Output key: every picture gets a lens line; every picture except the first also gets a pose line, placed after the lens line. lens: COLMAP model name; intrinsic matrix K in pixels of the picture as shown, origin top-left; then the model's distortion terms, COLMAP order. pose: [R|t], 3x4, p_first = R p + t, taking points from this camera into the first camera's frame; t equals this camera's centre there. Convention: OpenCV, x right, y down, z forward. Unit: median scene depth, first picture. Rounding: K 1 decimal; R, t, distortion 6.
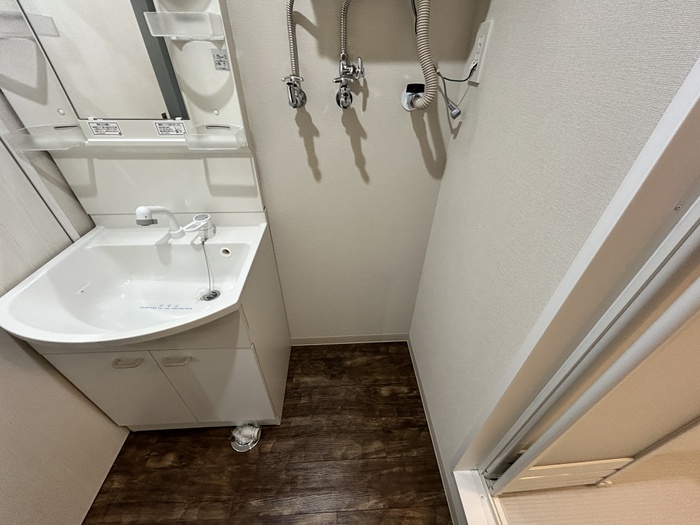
lens RADIAL K [[282.3, 0, 350.0], [0, 282.3, 262.5], [0, 0, 1]] dist [0.000448, 0.000401]
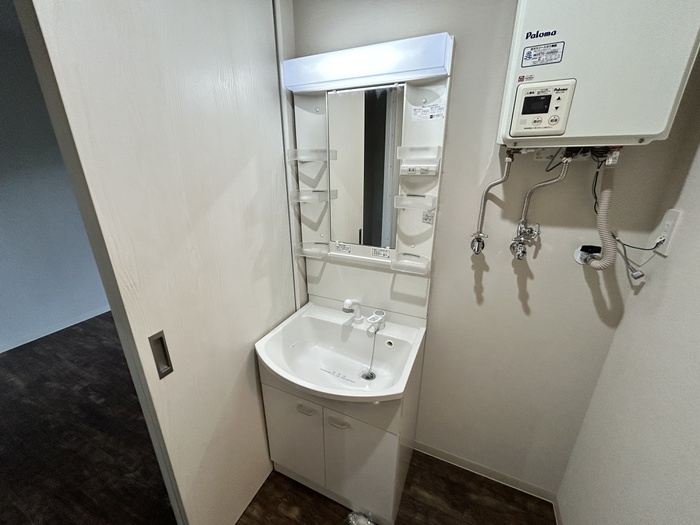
lens RADIAL K [[282.3, 0, 350.0], [0, 282.3, 262.5], [0, 0, 1]] dist [0.000448, 0.000401]
pose [[0.889870, 0.144310, -0.432788, -0.118287], [-0.272499, 0.928964, -0.250539, -0.011618], [0.365890, 0.340881, 0.865982, -0.291386]]
